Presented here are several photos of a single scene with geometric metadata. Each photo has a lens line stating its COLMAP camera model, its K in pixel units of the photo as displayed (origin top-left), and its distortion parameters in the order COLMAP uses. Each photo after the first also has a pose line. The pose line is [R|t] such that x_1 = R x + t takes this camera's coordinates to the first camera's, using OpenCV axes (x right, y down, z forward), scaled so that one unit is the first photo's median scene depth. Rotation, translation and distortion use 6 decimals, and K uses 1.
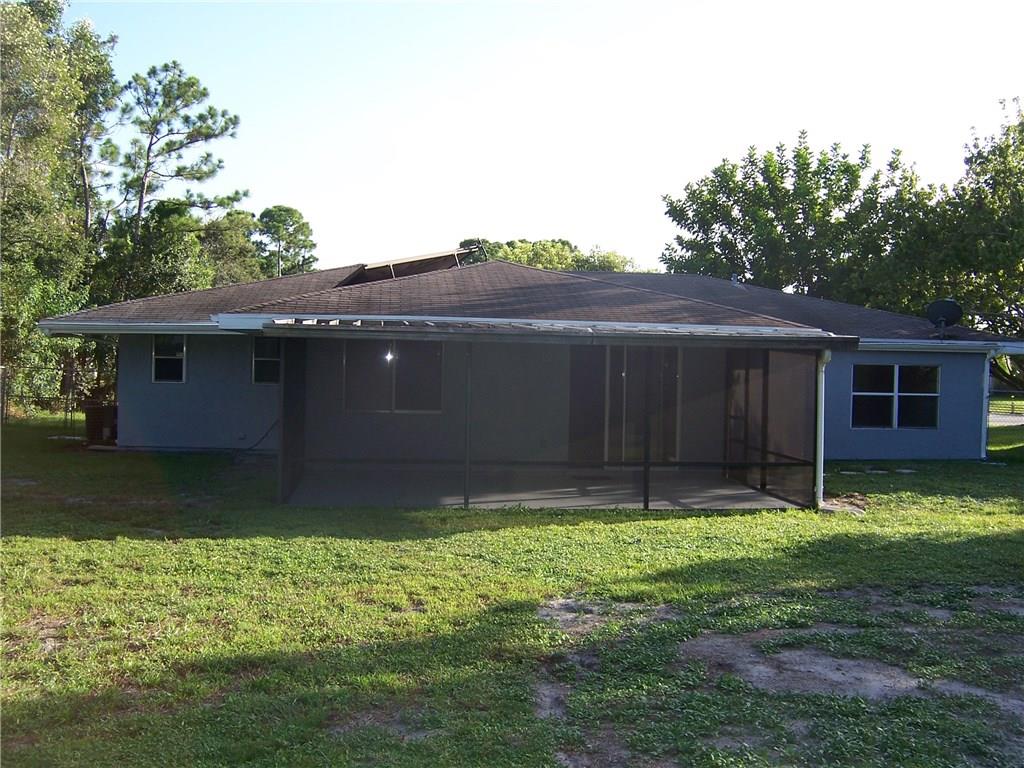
lens RADIAL K [[1032.5, 0, 512.0], [0, 1032.5, 384.0], [0, 0, 1]] dist [-0.107195, 0.020778]
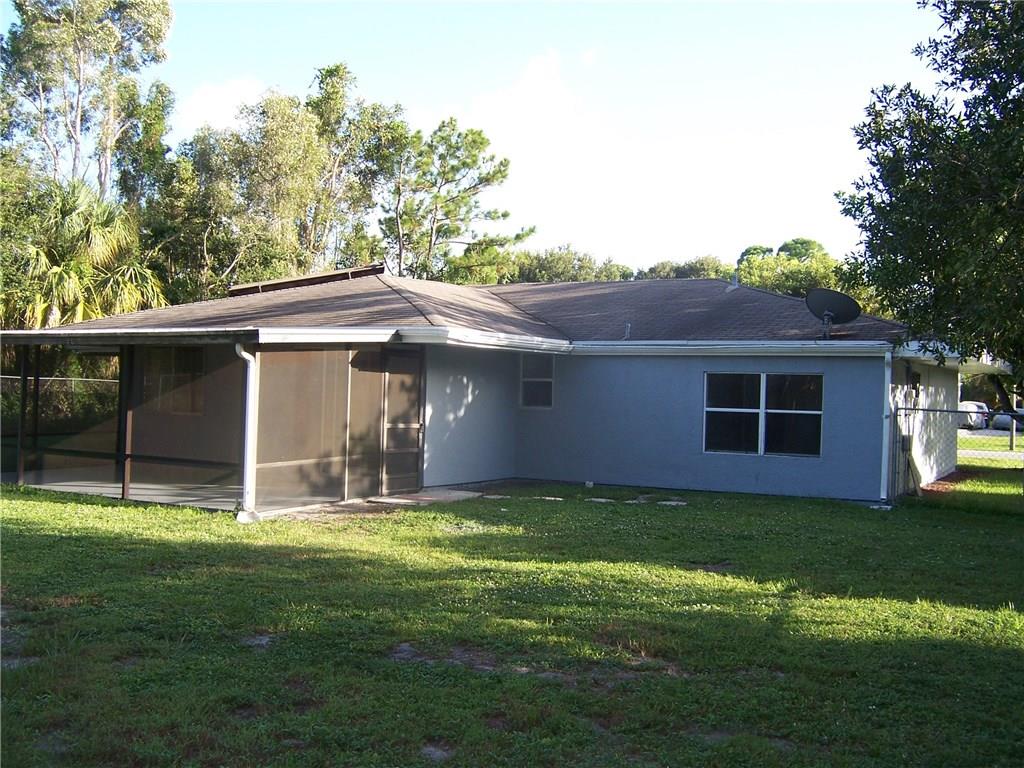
lens RADIAL K [[1032.5, 0, 512.0], [0, 1032.5, 384.0], [0, 0, 1]] dist [-0.107195, 0.020778]
pose [[0.808477, -0.003277, -0.588518, 0.688268], [-0.019702, 0.999273, -0.032630, 0.018901], [0.588197, 0.037975, 0.807825, 0.243017]]
